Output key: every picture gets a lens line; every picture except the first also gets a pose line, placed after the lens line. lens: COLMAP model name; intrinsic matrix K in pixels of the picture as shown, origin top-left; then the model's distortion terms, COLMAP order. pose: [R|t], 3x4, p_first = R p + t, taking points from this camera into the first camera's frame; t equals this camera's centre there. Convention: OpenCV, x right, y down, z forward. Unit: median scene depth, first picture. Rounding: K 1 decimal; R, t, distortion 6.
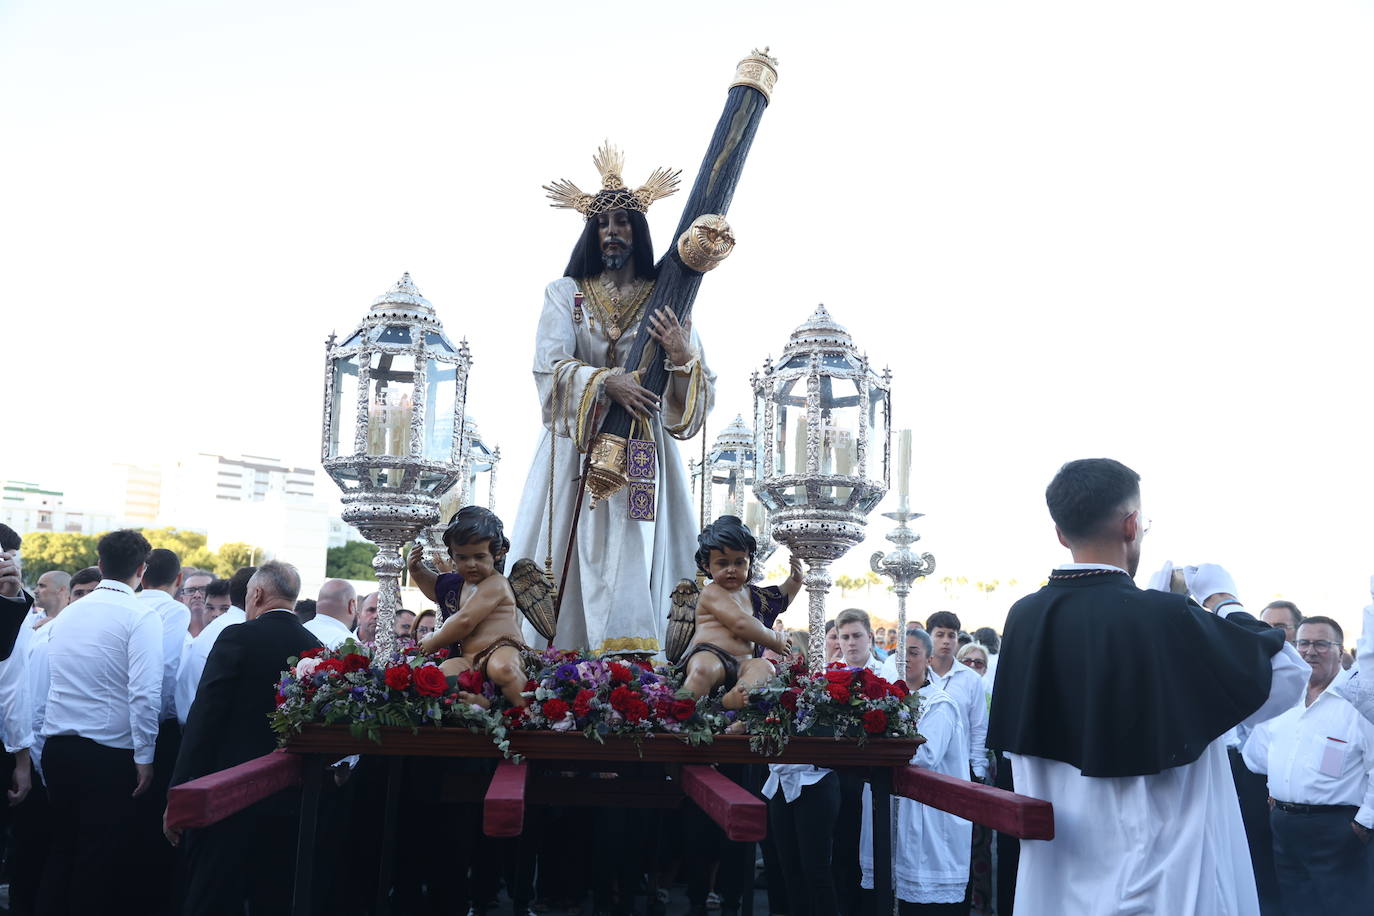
lens RADIAL K [[1225.4, 0, 693.3], [0, 1225.4, 459.4], [0, 0, 1]] dist [-0.067203, 0.160962]
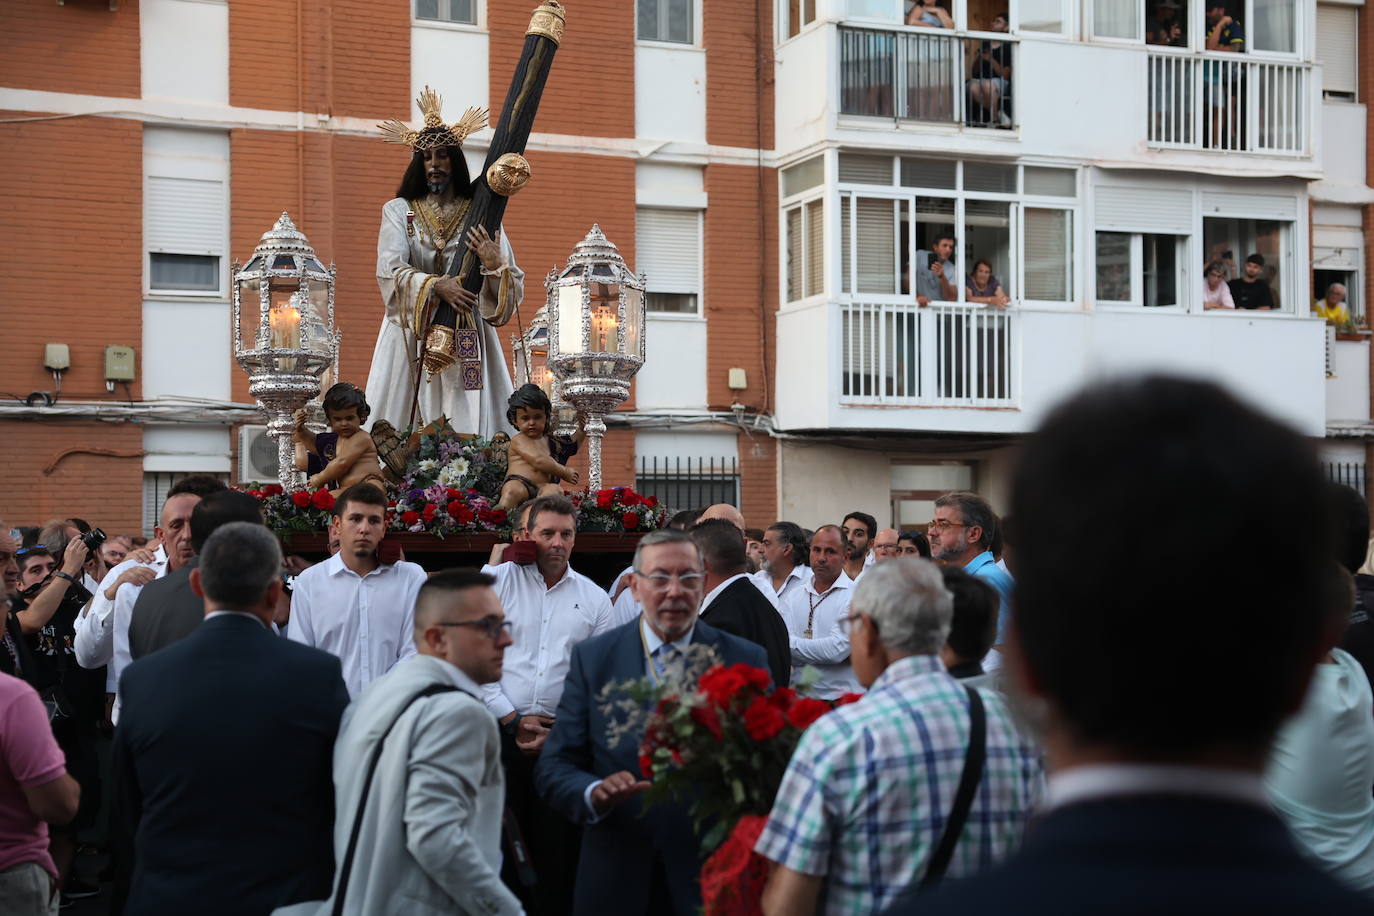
lens RADIAL K [[2187.4, 0, 682.1], [0, 2187.4, 439.0], [0, 0, 1]] dist [0.288915, -0.045644]
pose [[0.998541, -0.031551, 0.043812, 0.085576], [0.028614, 0.997401, 0.066118, -0.047886], [-0.045785, -0.064768, 0.996850, -1.390825]]
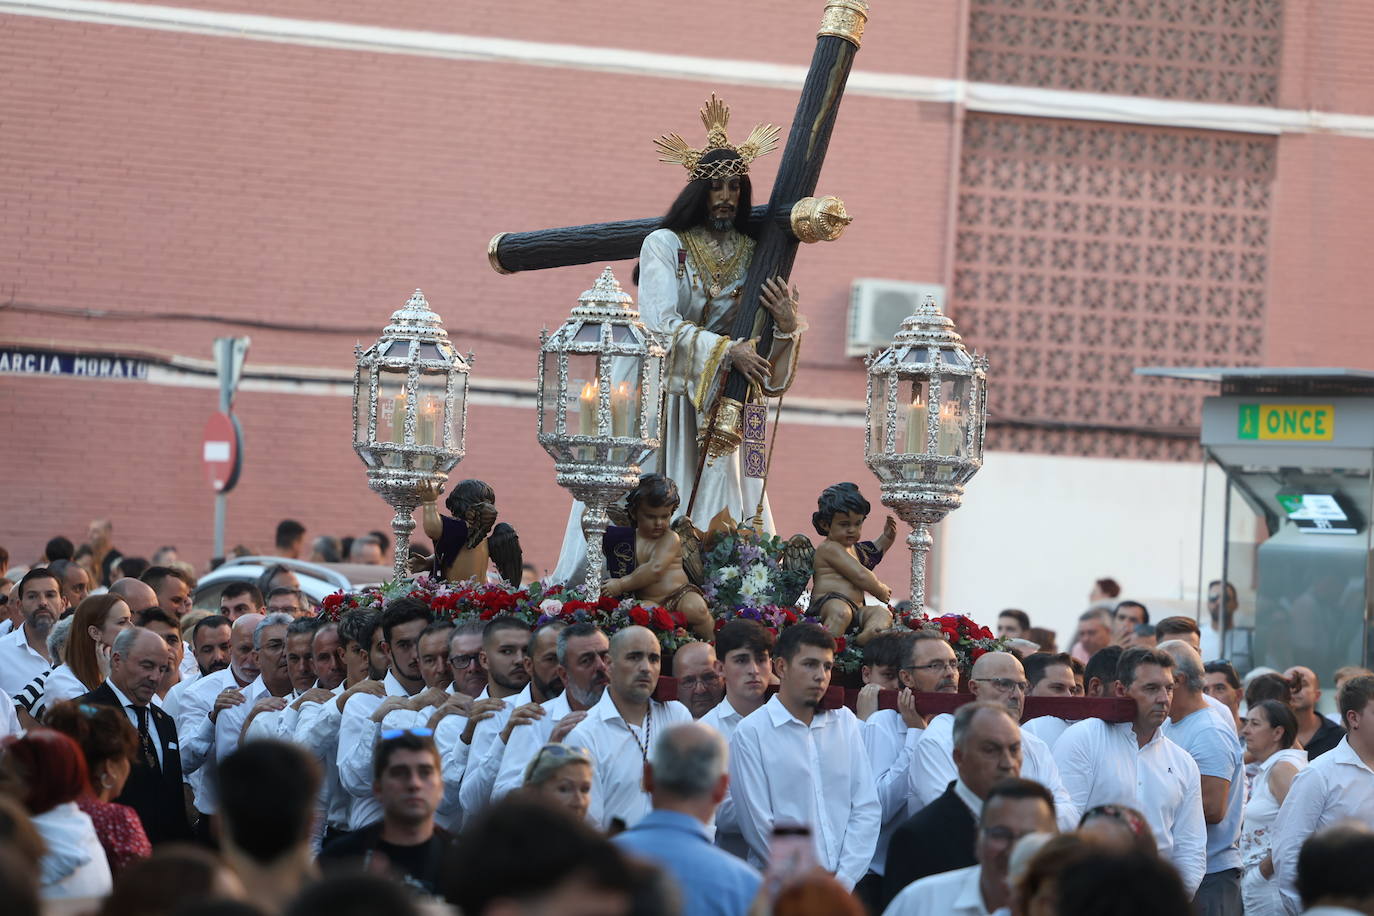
lens RADIAL K [[5934.4, 0, 687.0], [0, 5934.4, 458.0], [0, 0, 1]] dist [0.952105, -0.164965]
pose [[0.948505, 0.028988, 0.315434, -1.775842], [-0.072061, 0.989441, 0.125757, -0.632231], [-0.308458, -0.142011, 0.940578, -3.975939]]
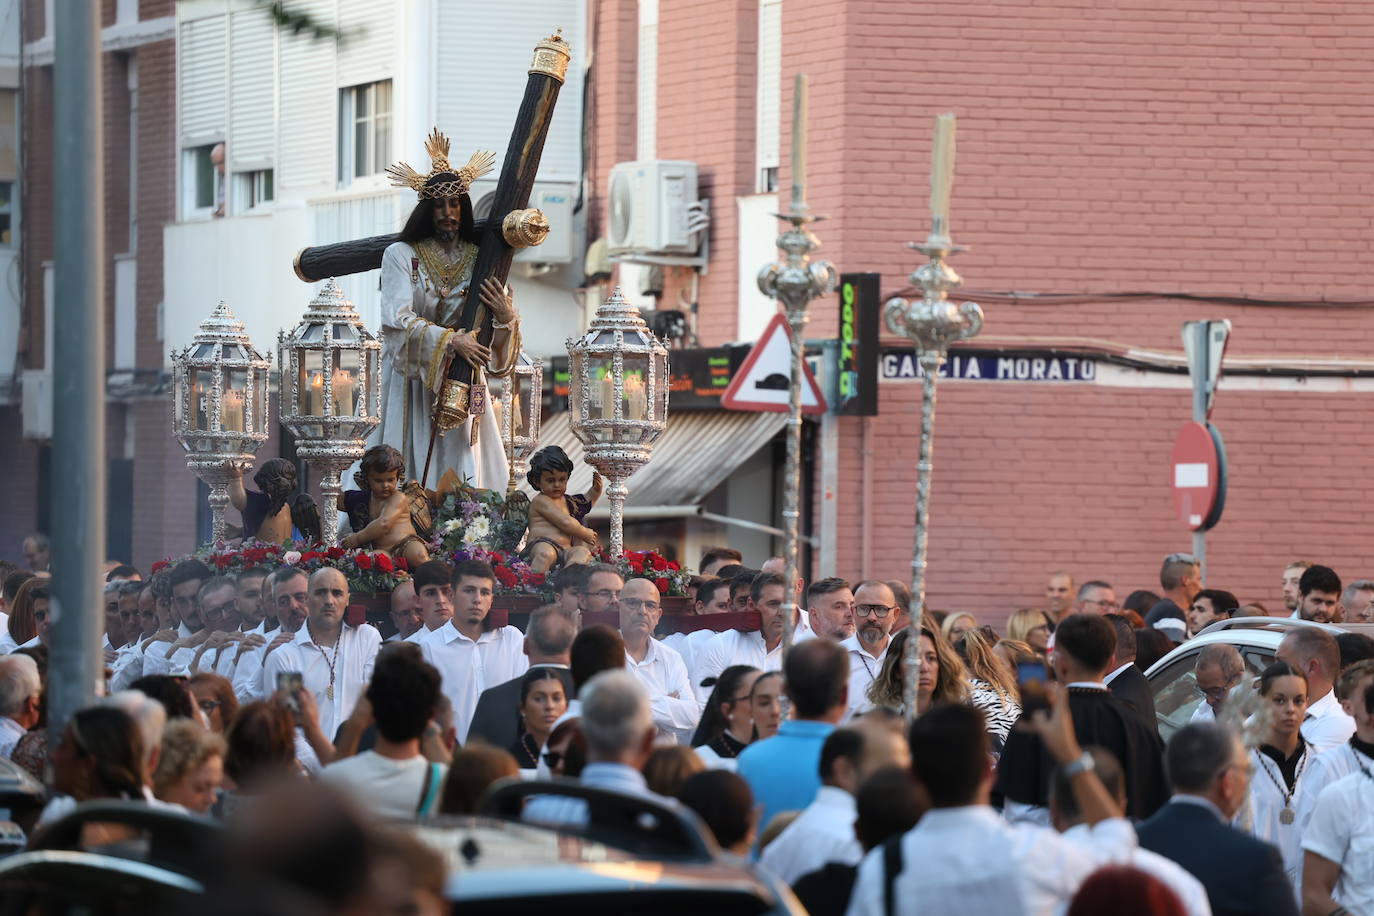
lens RADIAL K [[7950.2, 0, 686.8], [0, 7950.2, 491.3], [0, 0, 1]] dist [2.161122, -8.622178]
pose [[0.977645, -0.014516, 0.209759, -1.625179], [-0.013832, 0.991013, 0.133051, -1.046791], [-0.209805, -0.132978, 0.968658, -7.365701]]
